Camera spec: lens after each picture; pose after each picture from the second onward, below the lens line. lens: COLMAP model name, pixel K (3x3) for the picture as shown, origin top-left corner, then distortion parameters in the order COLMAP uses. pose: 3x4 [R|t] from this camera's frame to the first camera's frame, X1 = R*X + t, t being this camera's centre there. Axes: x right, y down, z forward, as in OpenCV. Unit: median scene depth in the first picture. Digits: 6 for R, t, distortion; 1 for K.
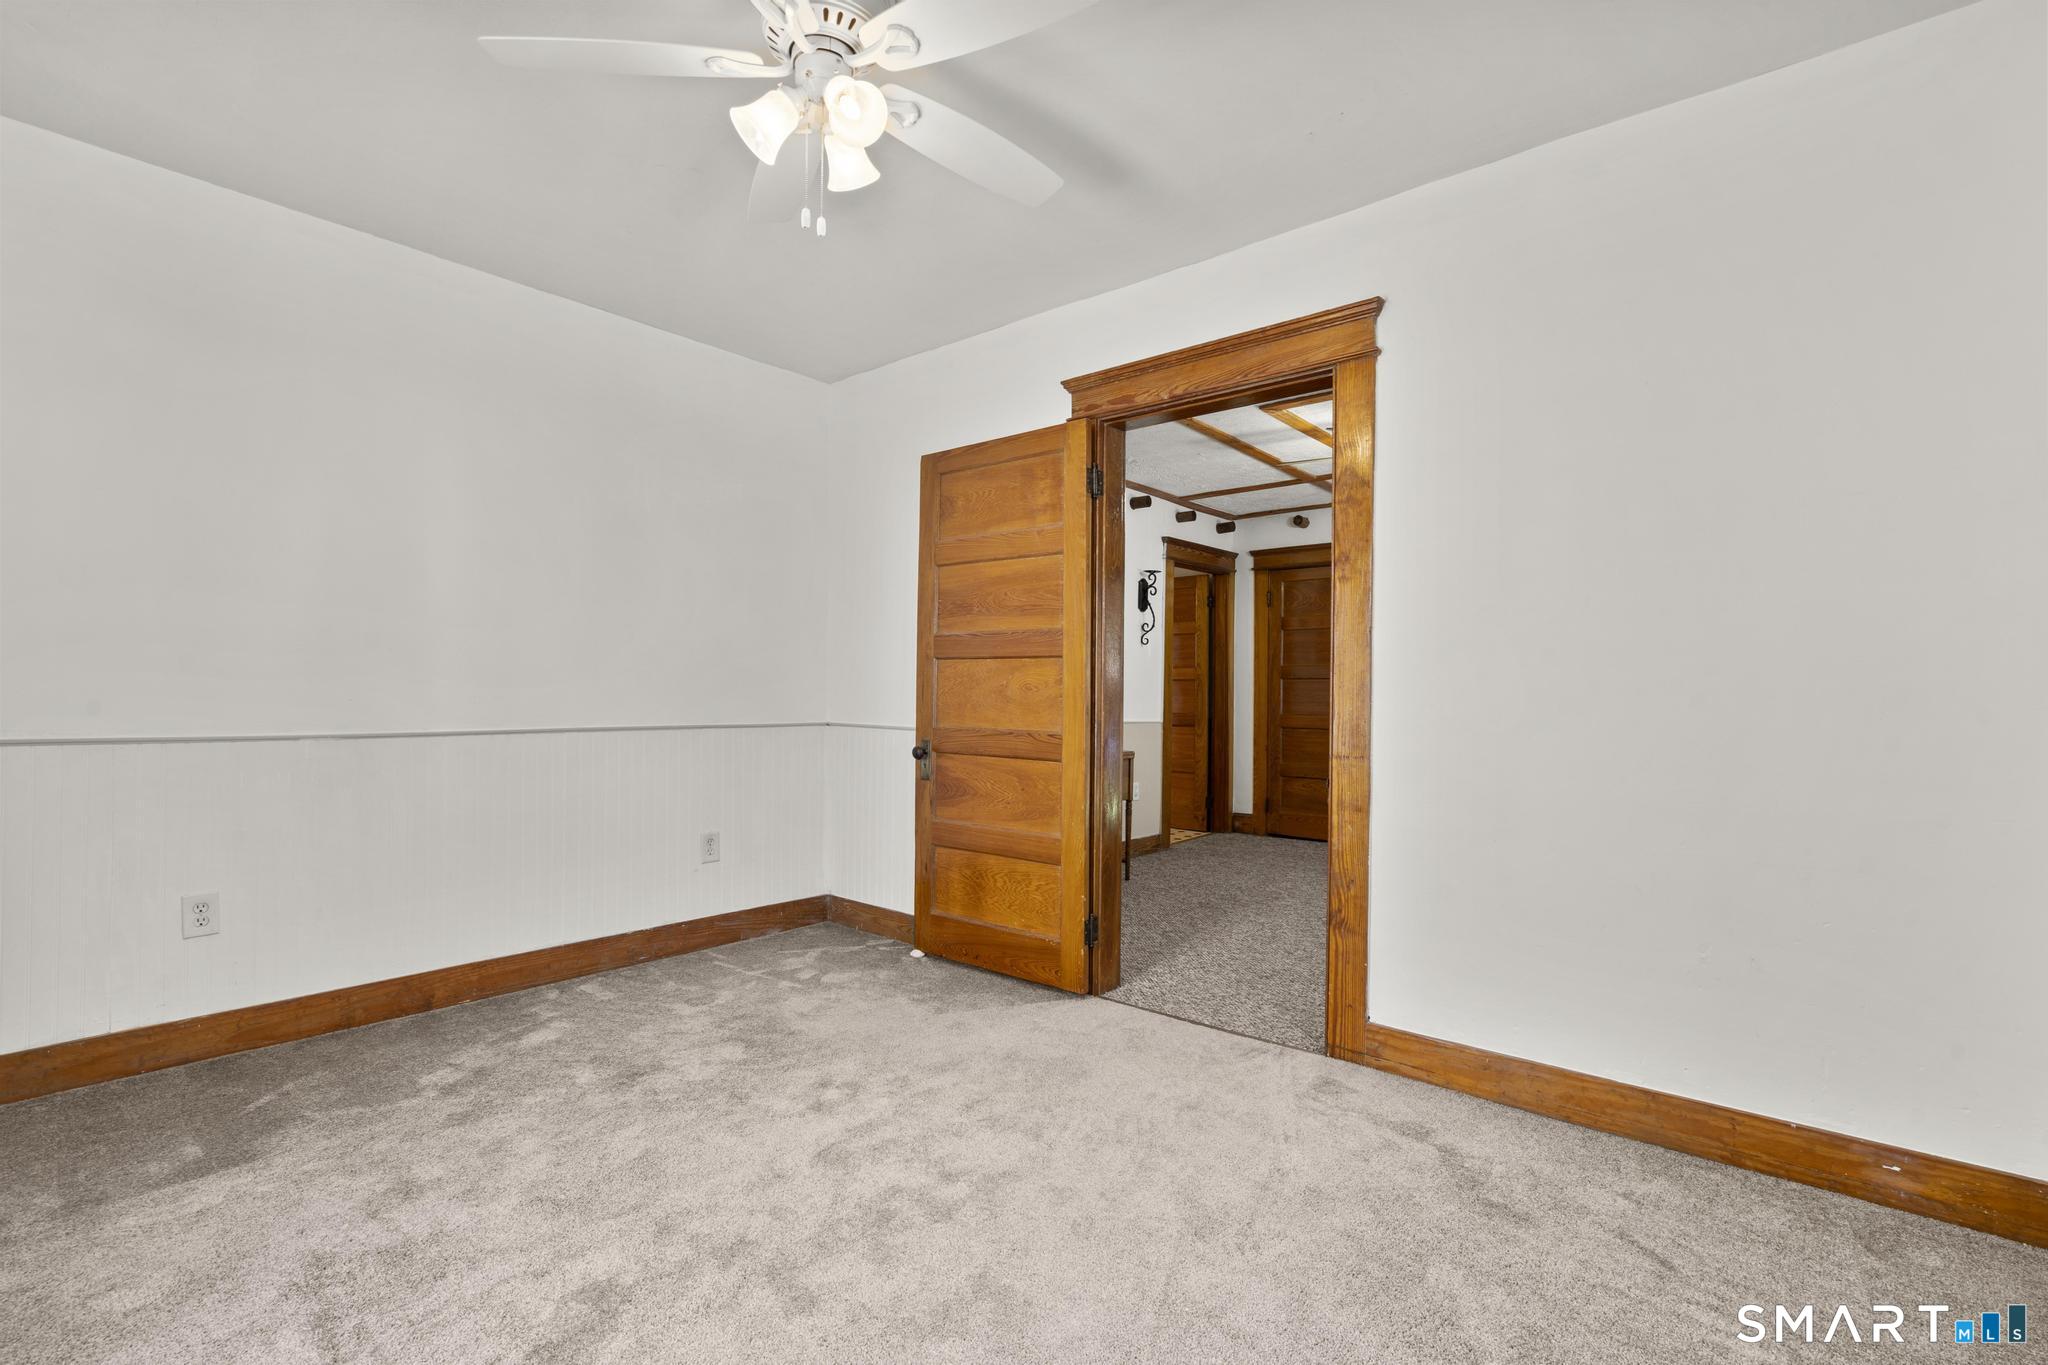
lens RADIAL K [[932.9, 0, 1024.0], [0, 932.9, 682.5], [0, 0, 1]] dist [-0.003805, -0.000497]
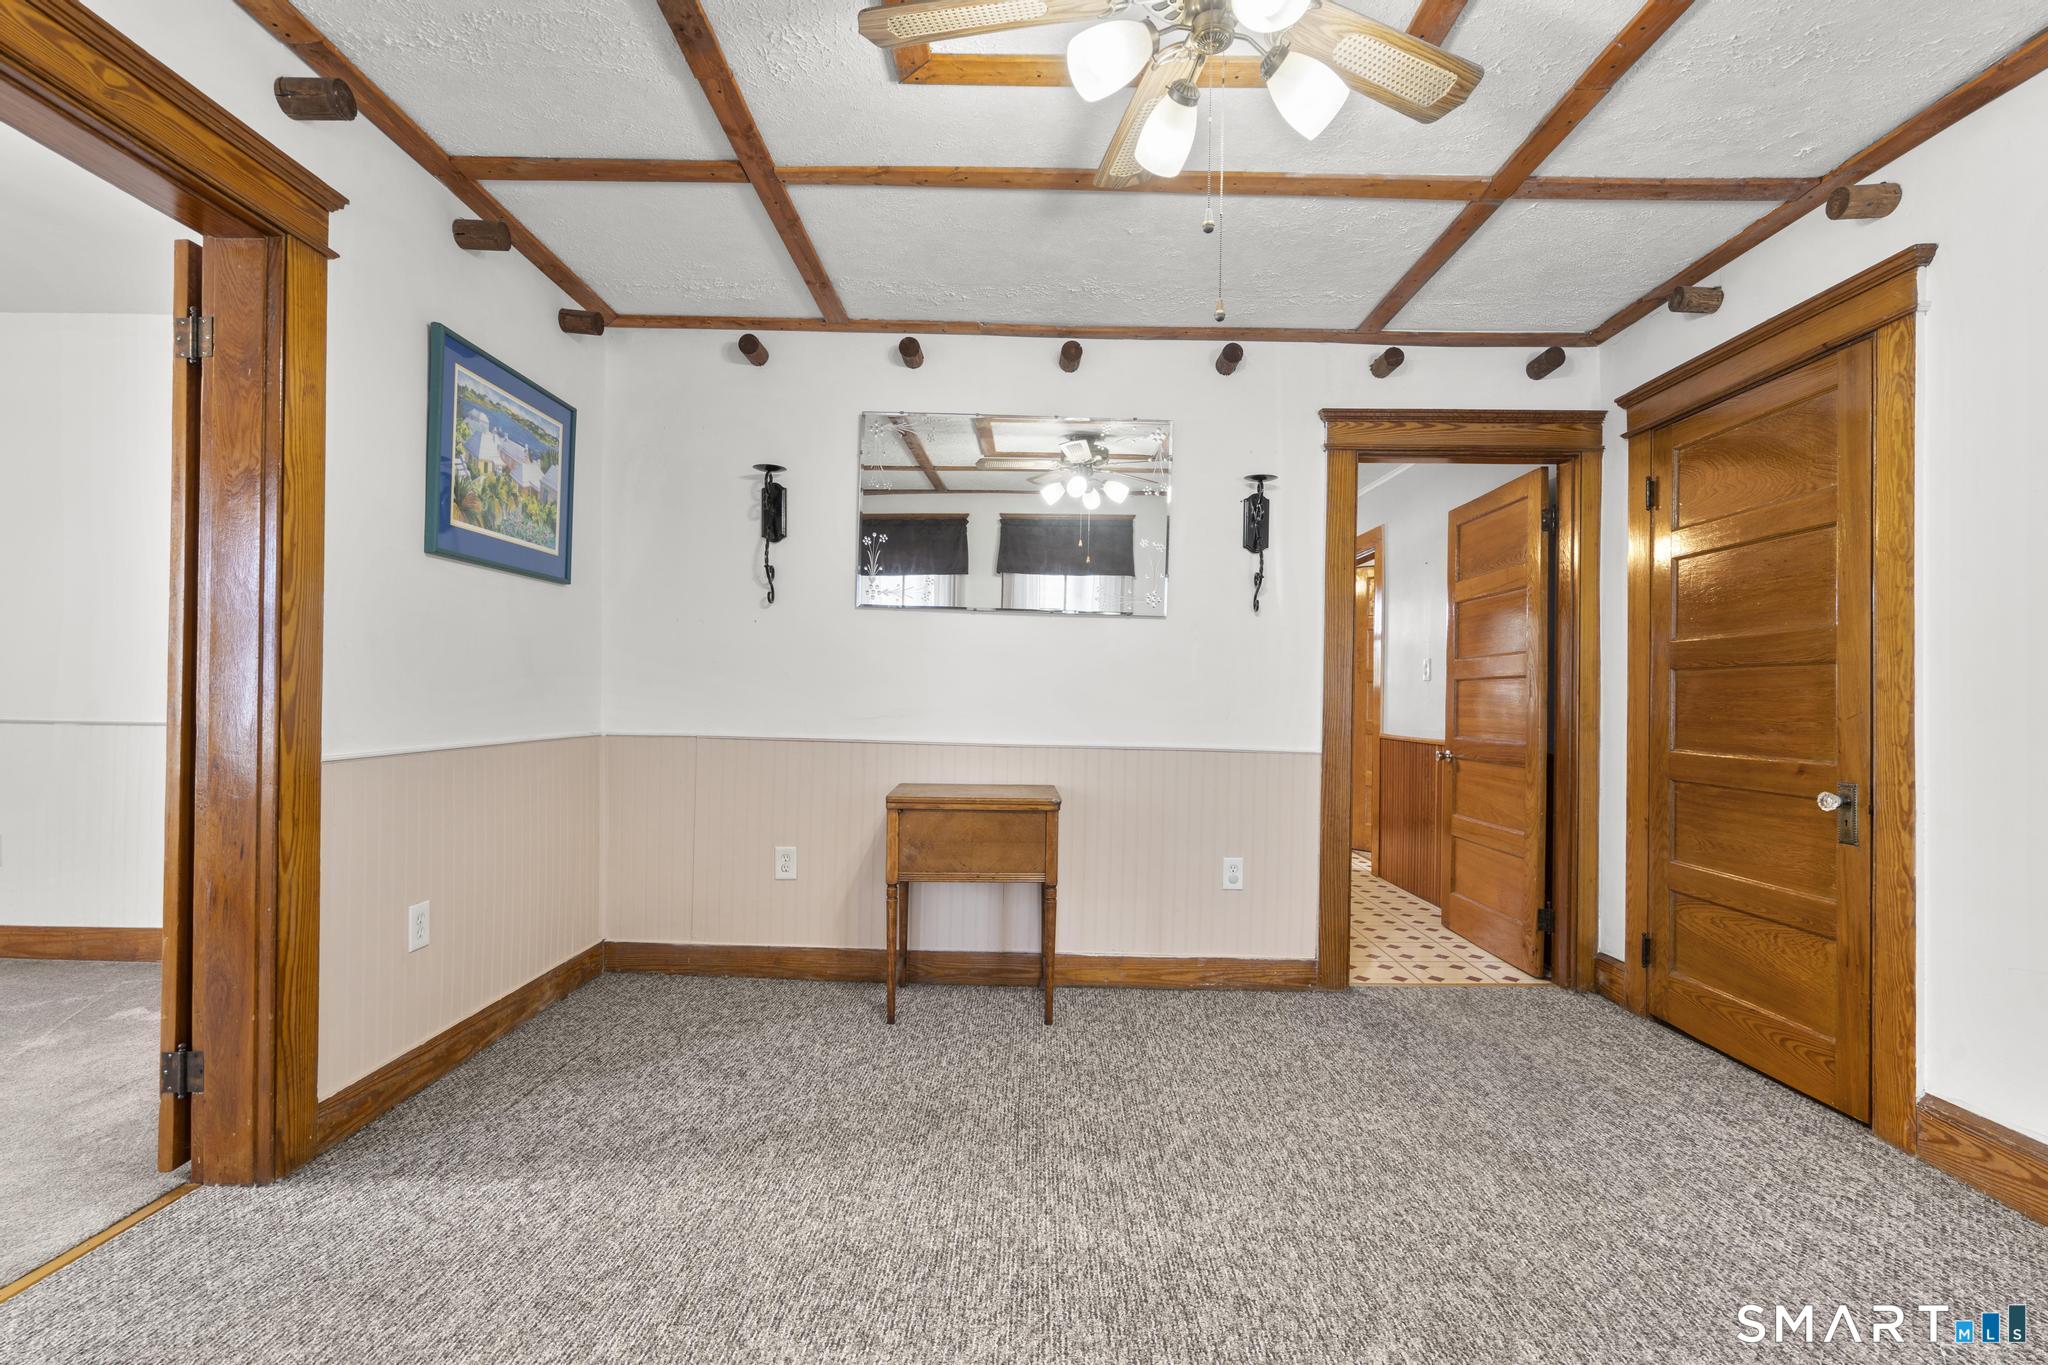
lens RADIAL K [[932.9, 0, 1024.0], [0, 932.9, 682.5], [0, 0, 1]] dist [-0.003805, -0.000497]
pose [[0.640560, -0.017627, -0.767706, 0.411101], [0.000581, 0.999747, -0.022470, 0.012548], [0.767908, 0.013948, 0.640408, 0.475354]]
